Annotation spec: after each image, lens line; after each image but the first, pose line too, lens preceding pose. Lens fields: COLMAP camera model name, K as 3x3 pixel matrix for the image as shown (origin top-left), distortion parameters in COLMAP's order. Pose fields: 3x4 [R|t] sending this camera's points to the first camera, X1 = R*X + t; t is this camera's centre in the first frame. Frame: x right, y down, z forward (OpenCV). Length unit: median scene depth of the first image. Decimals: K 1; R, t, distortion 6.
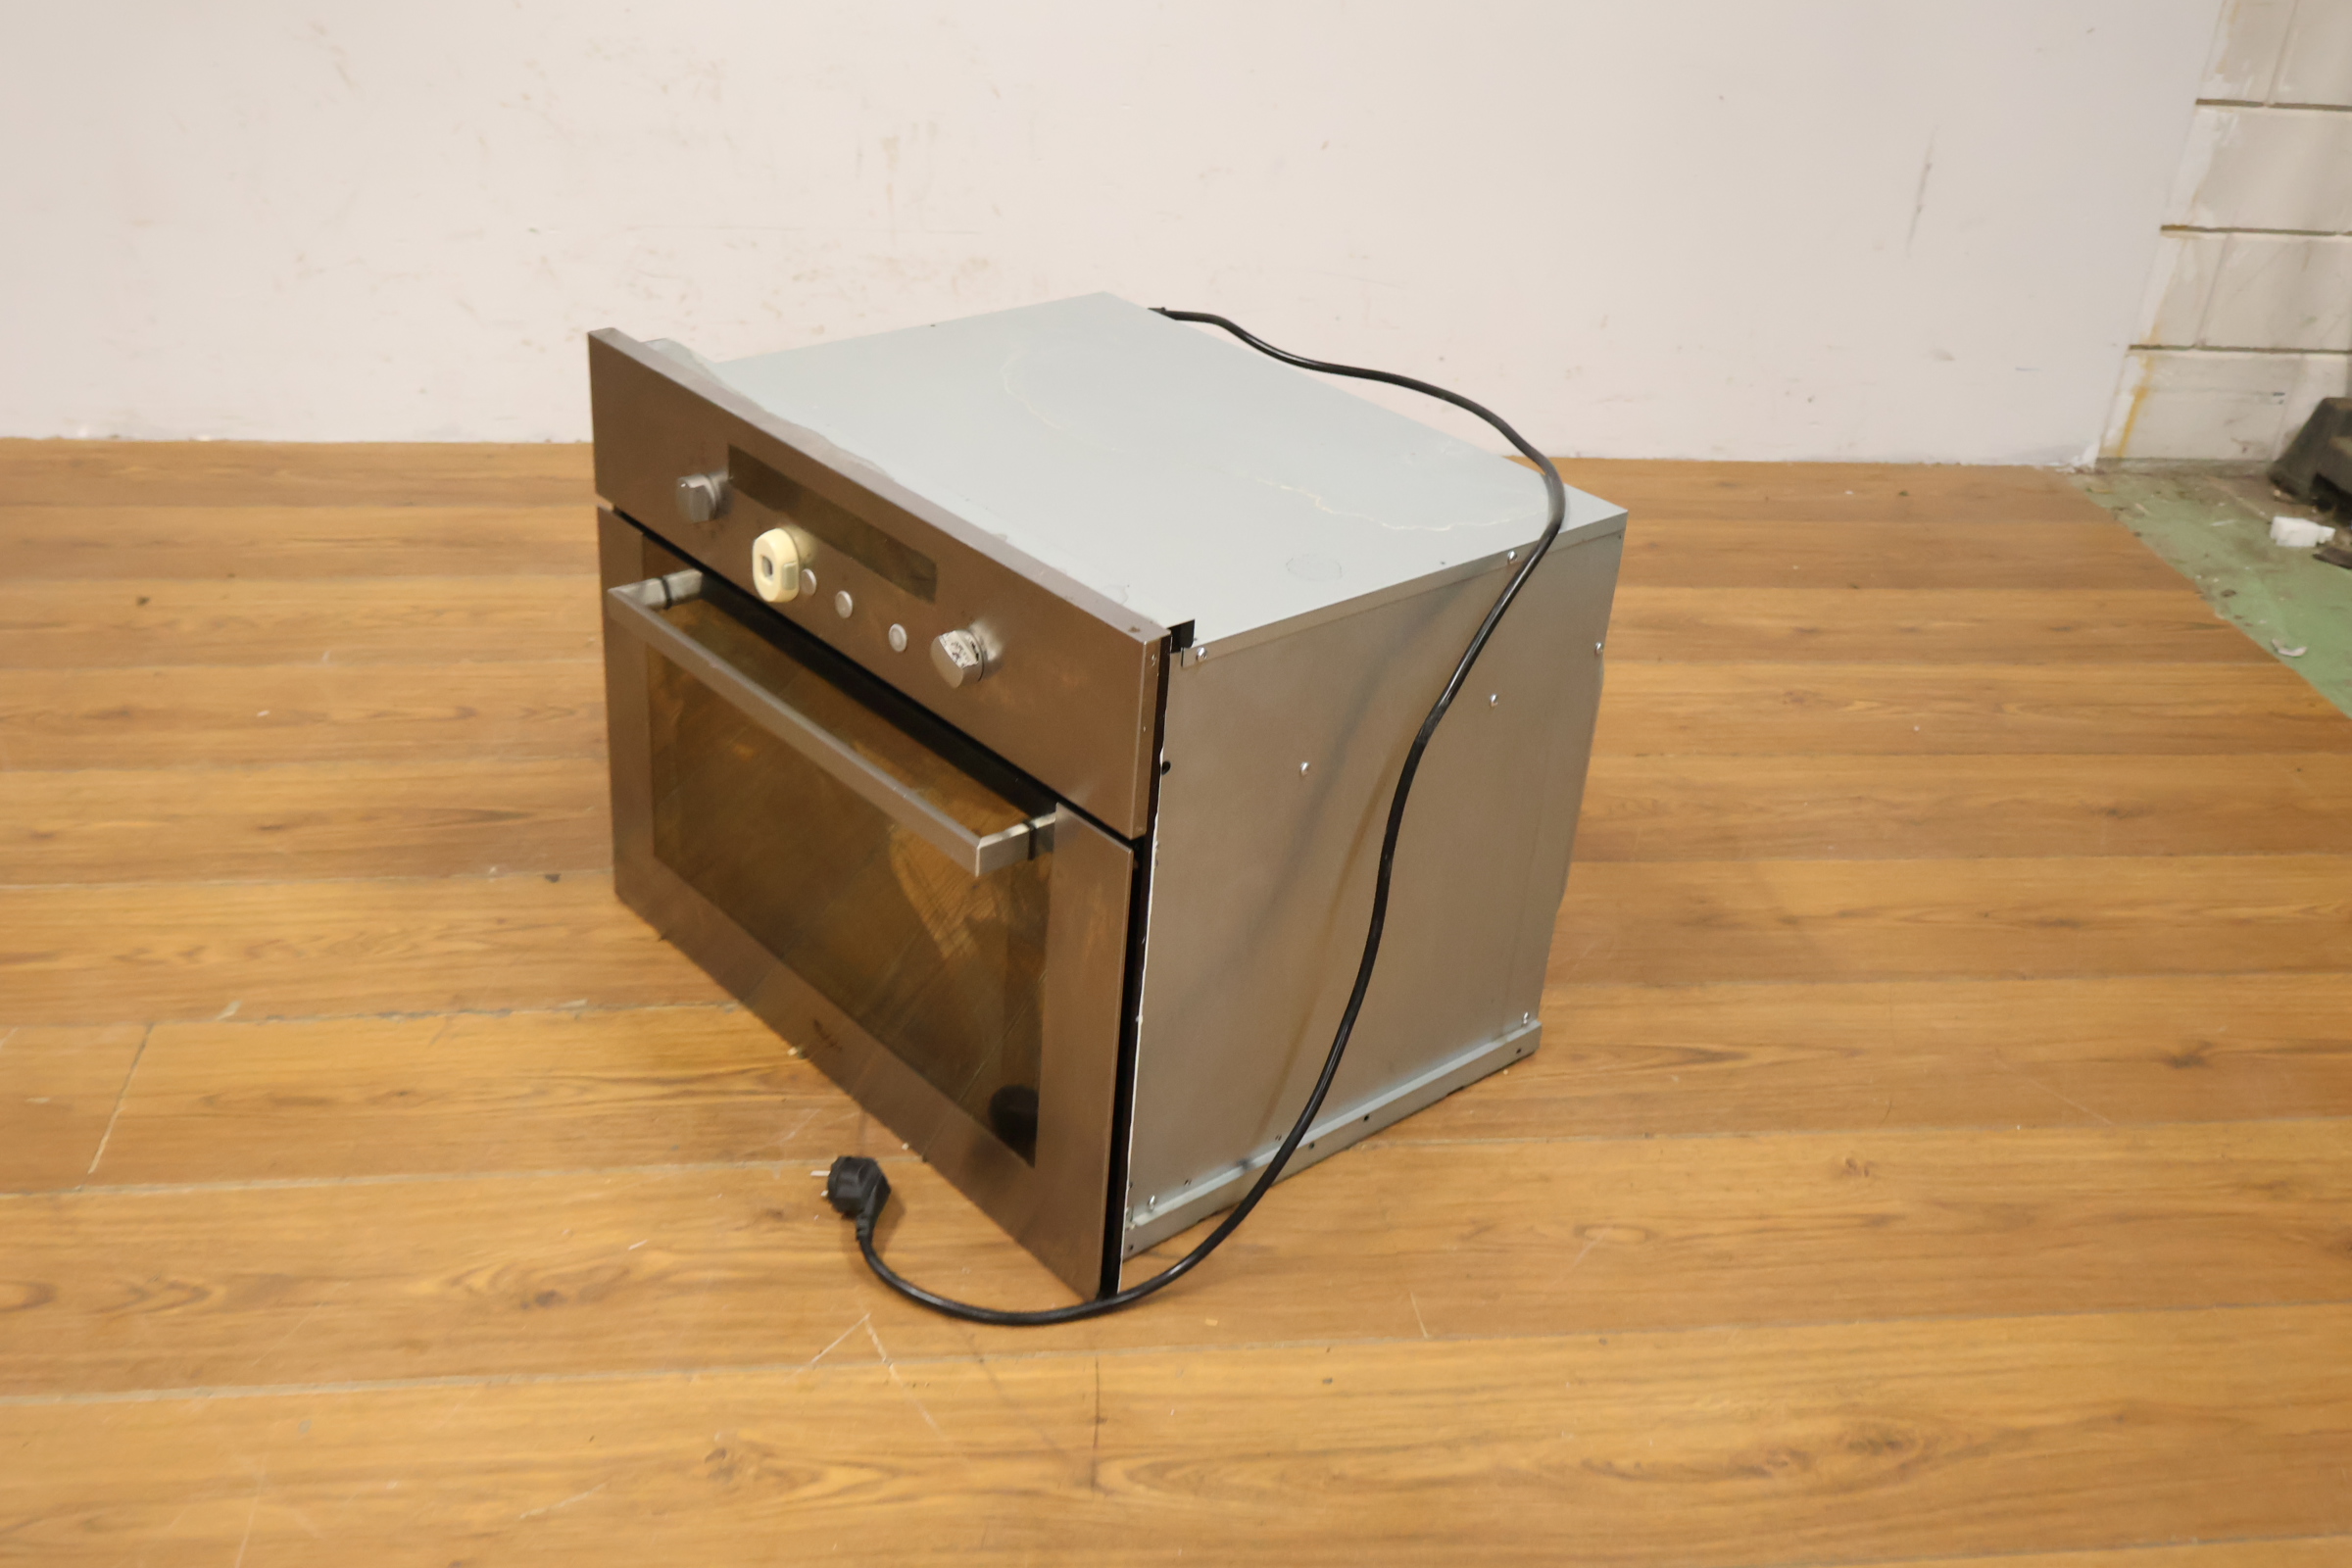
lens RADIAL K [[2326.2, 0, 1159.9], [0, 2326.2, 777.5], [0, 0, 1]] dist [-0.001036, 0.000000]
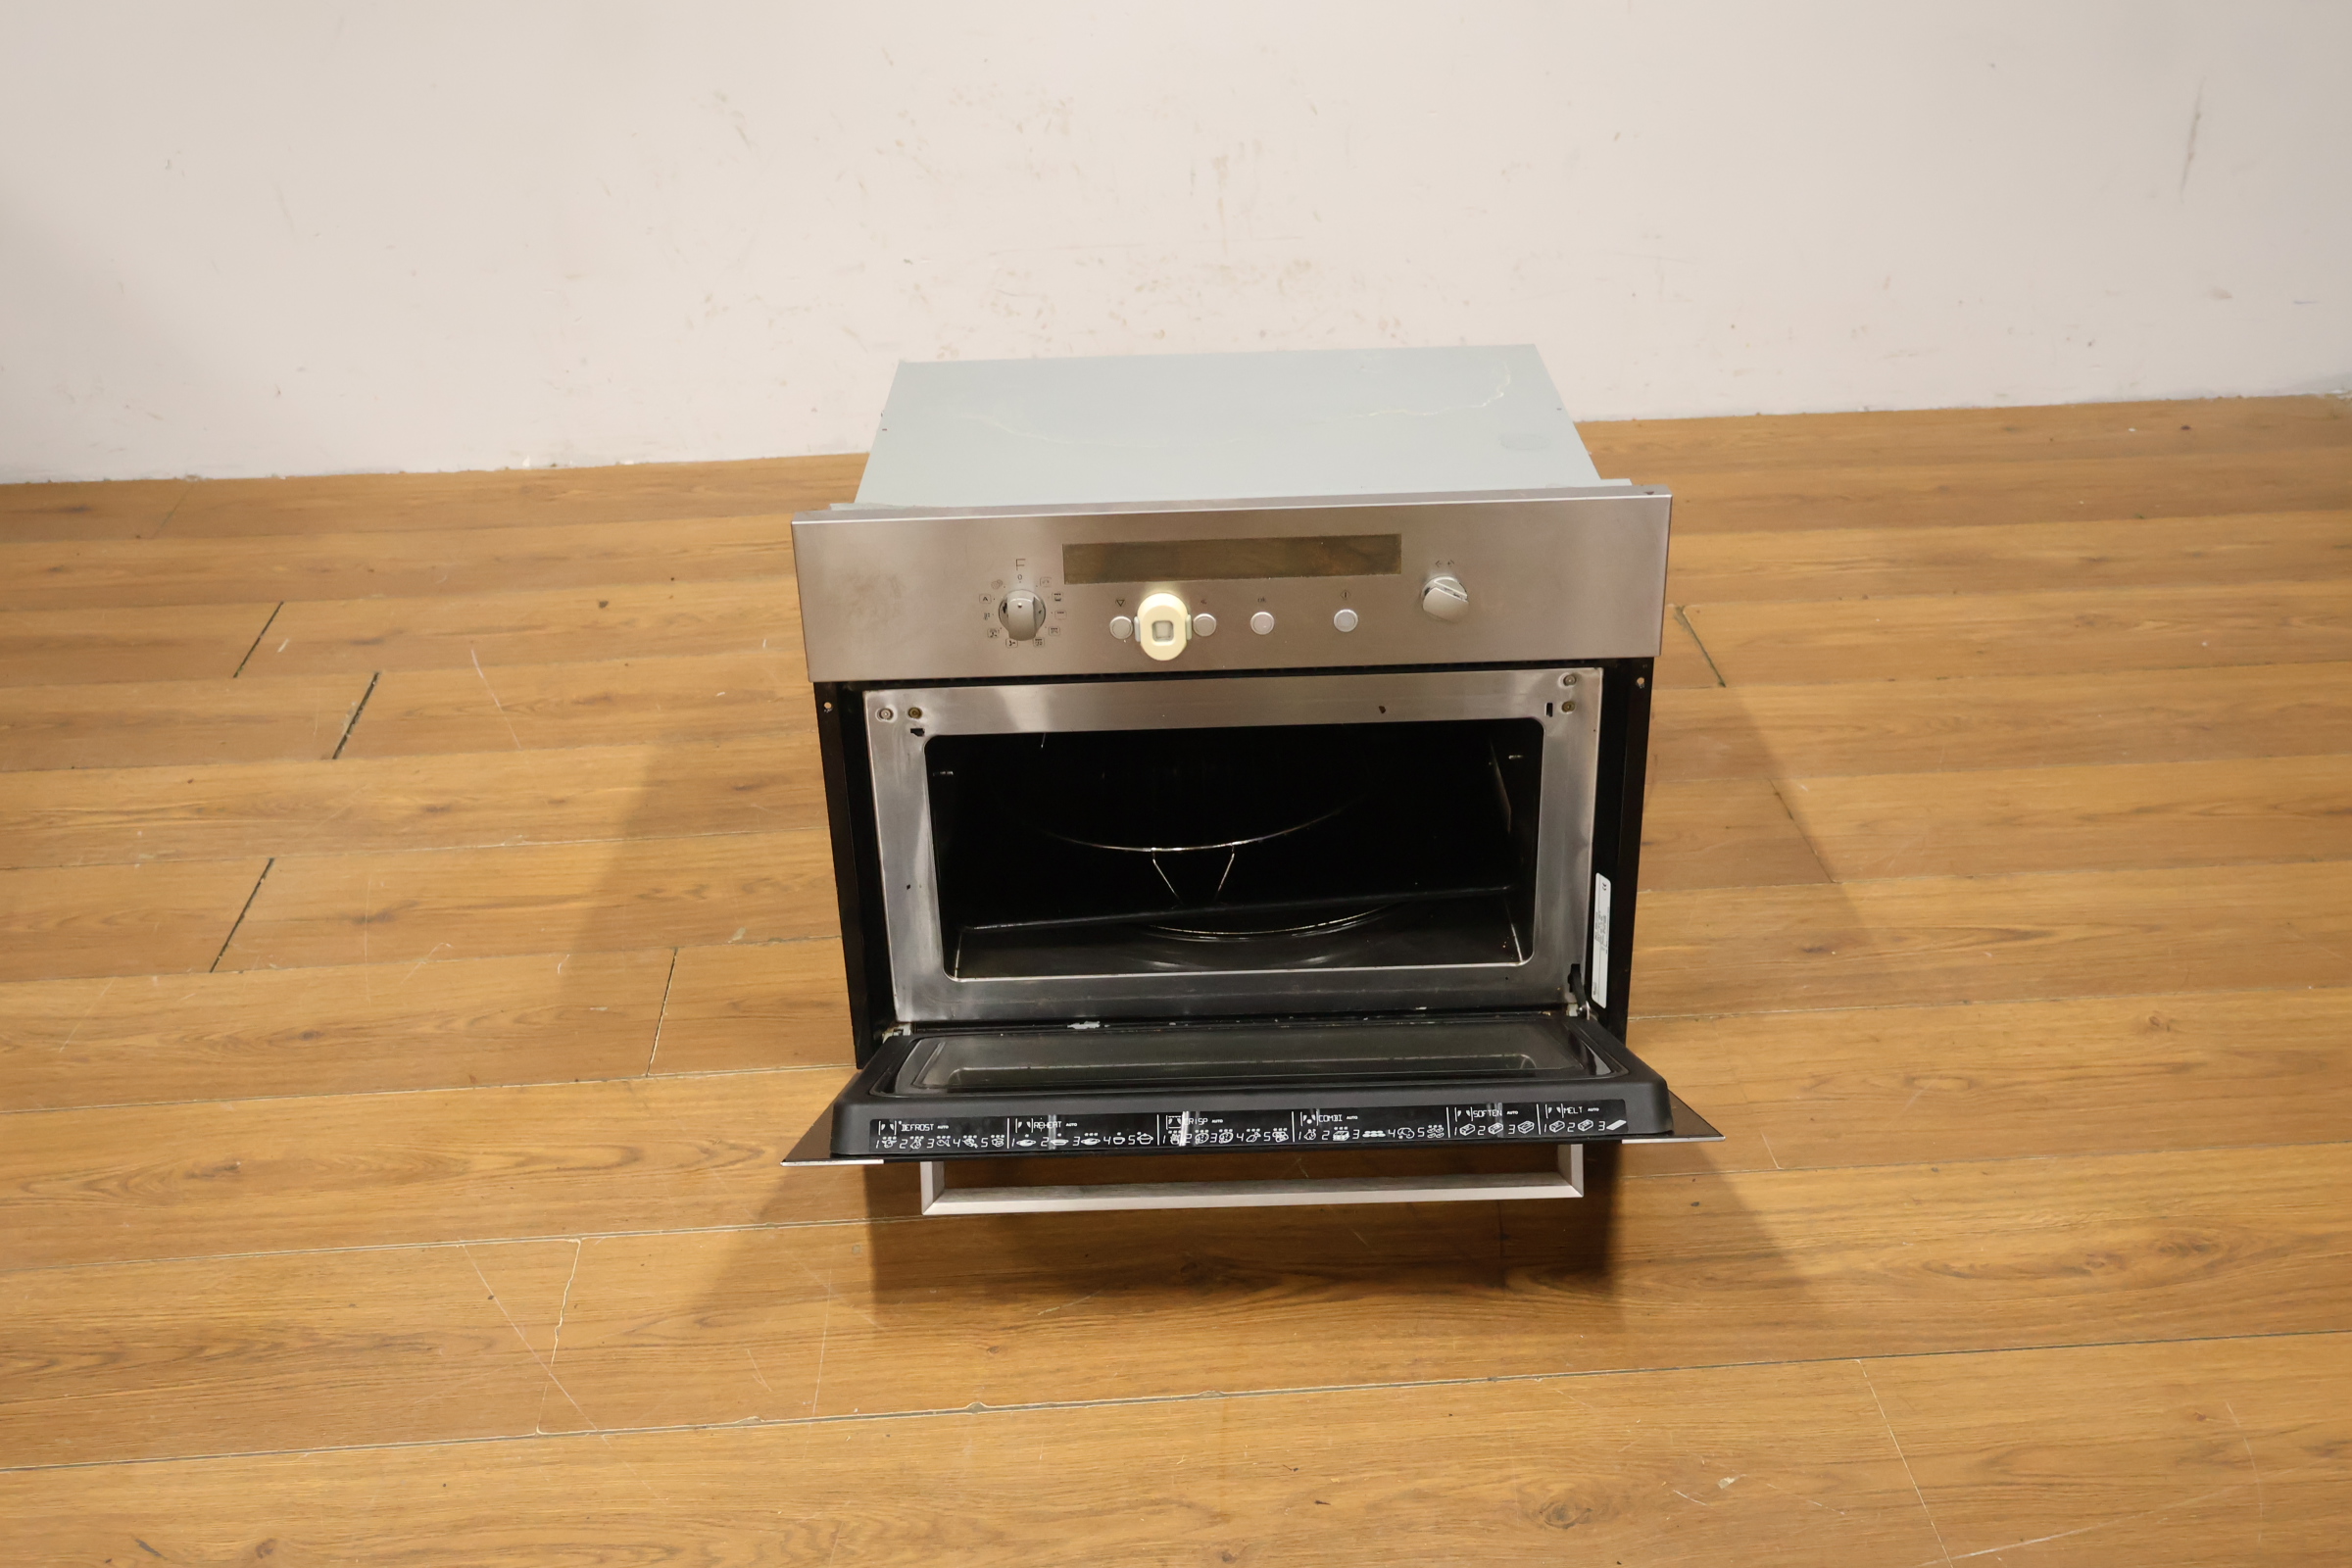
lens RADIAL K [[2326.2, 0, 1173.8], [0, 2326.2, 786.5], [0, 0, 1]] dist [-0.001036, 0.000000]
pose [[0.993314, -0.039514, -0.108473, -0.047593], [0.040307, 0.999174, 0.005127, 0.028488], [0.108180, -0.009464, 0.994086, -0.170077]]
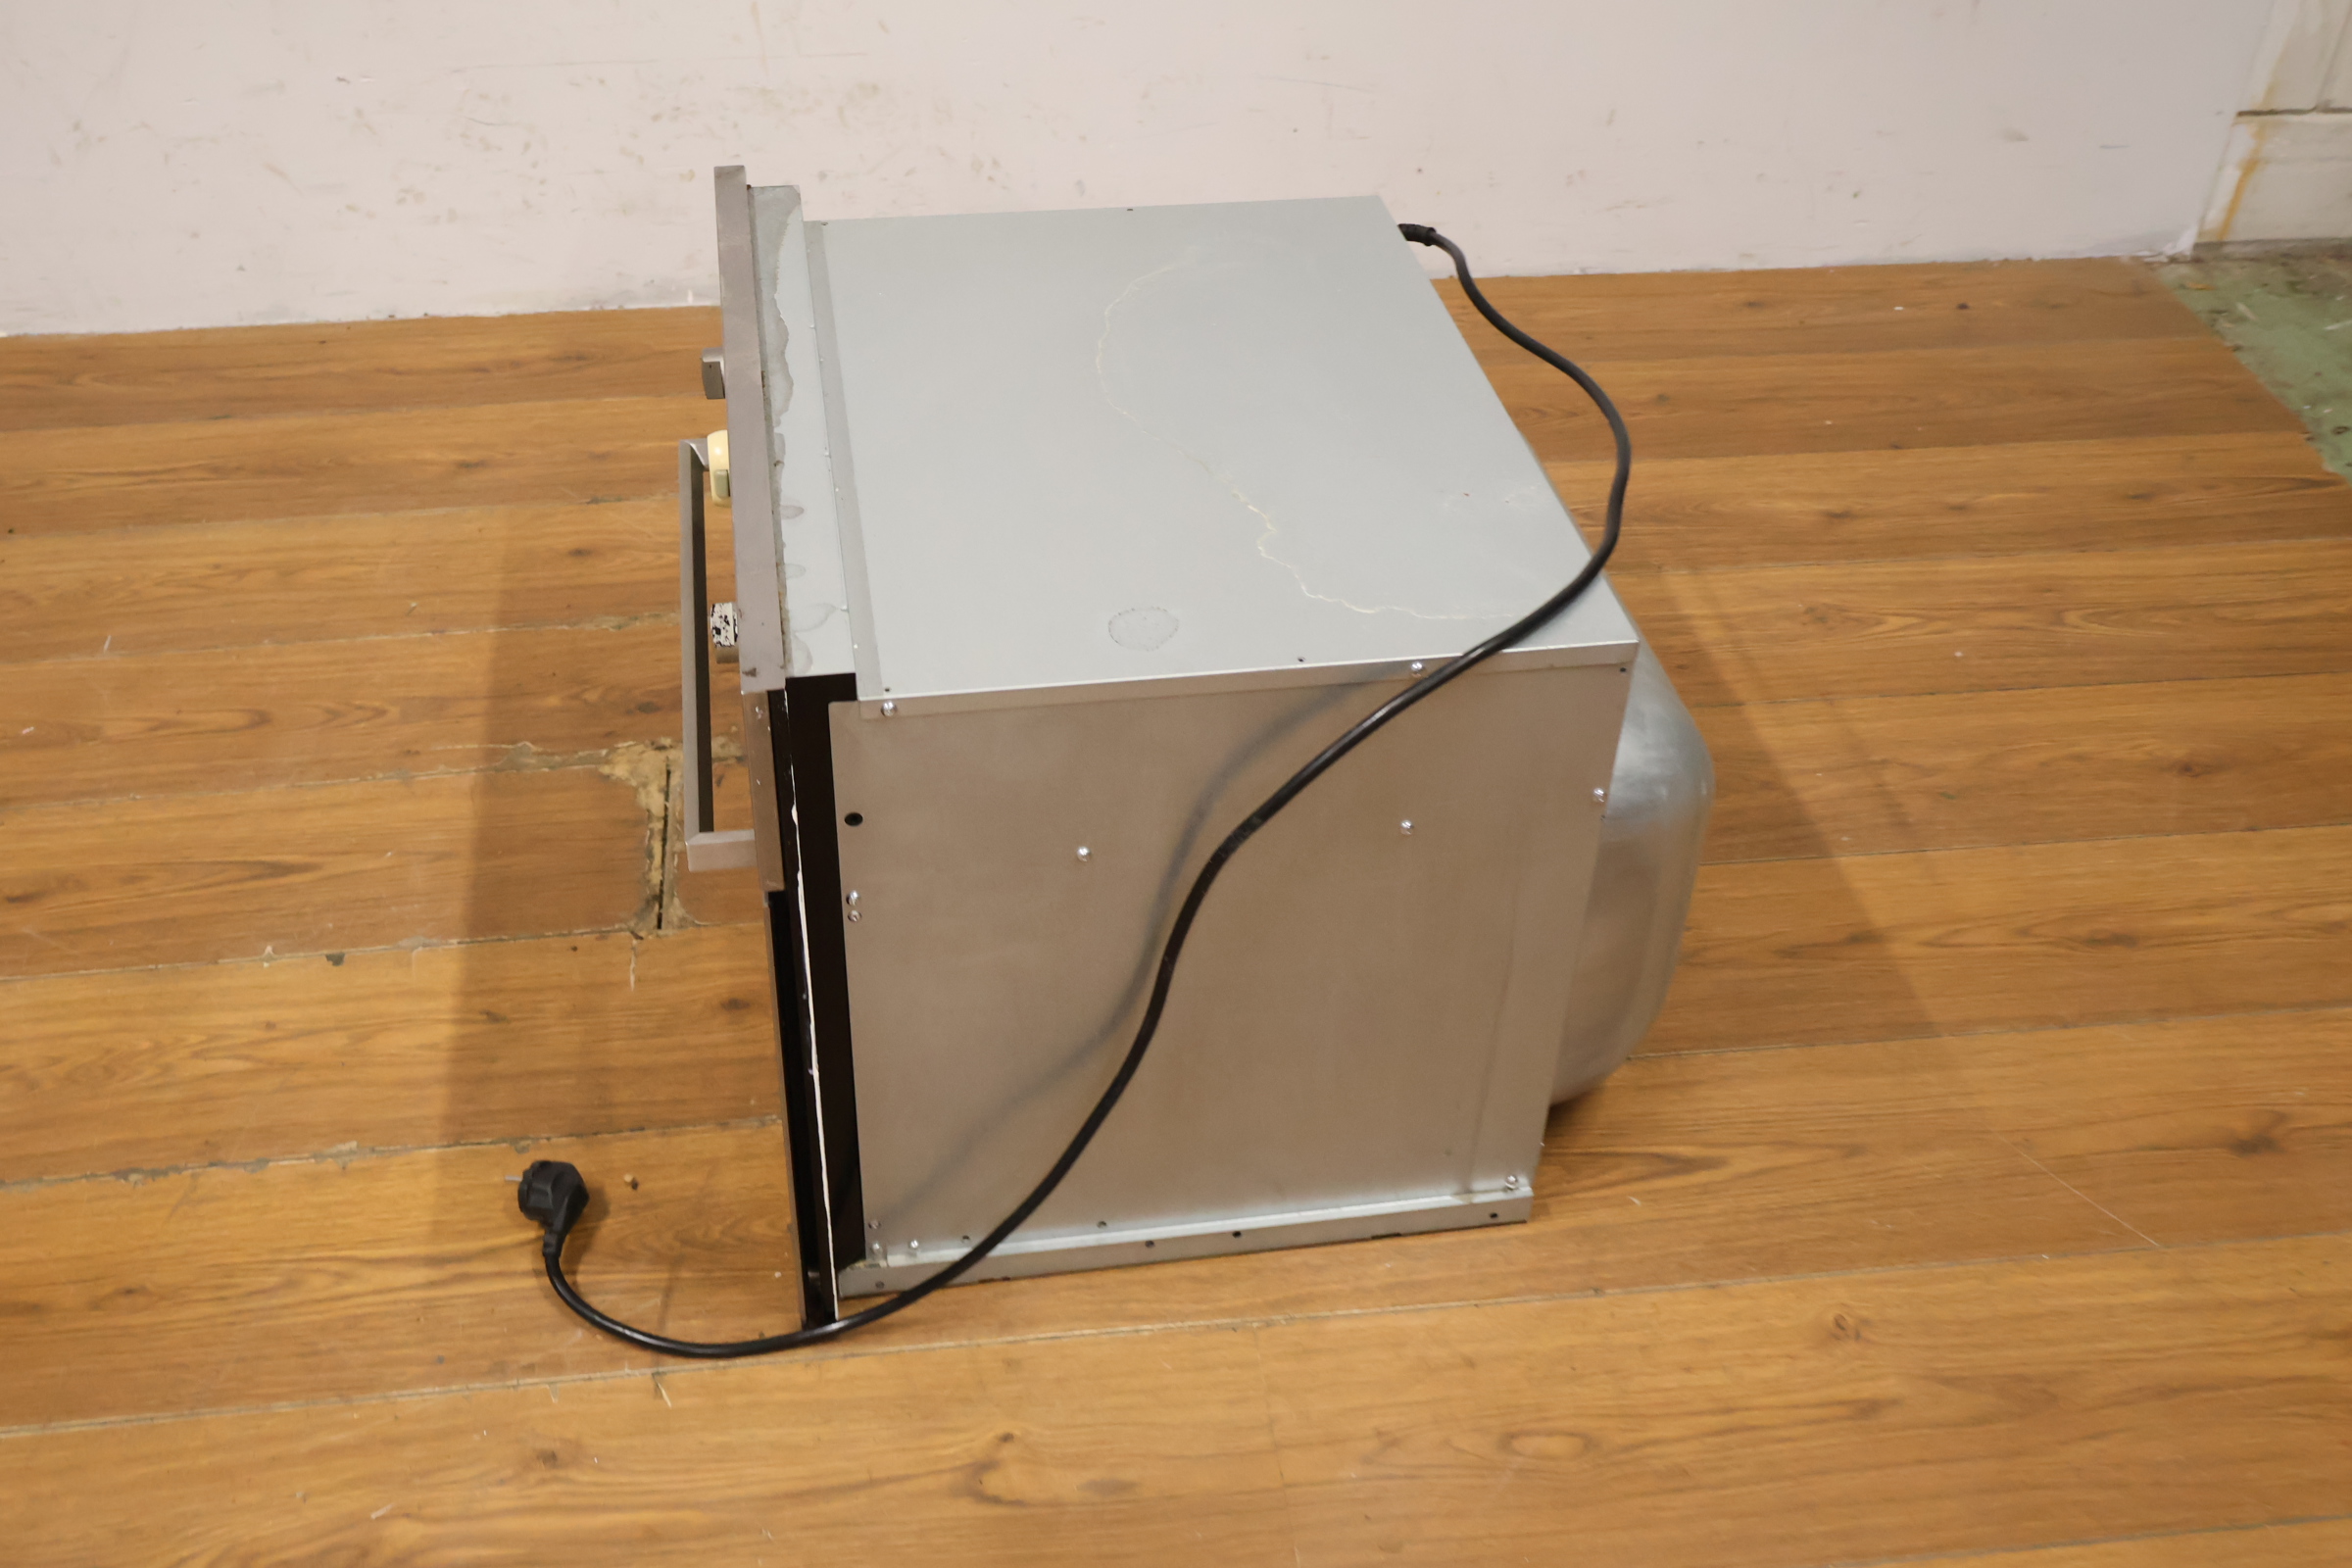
lens RADIAL K [[2326.2, 0, 1160.8], [0, 2326.2, 782.2], [0, 0, 1]] dist [-0.001036, 0.000000]
pose [[0.998791, -0.028535, -0.040033, 0.093661], [0.034719, 0.985940, 0.163453, -0.176497], [0.034806, -0.164645, 0.985739, 0.200549]]
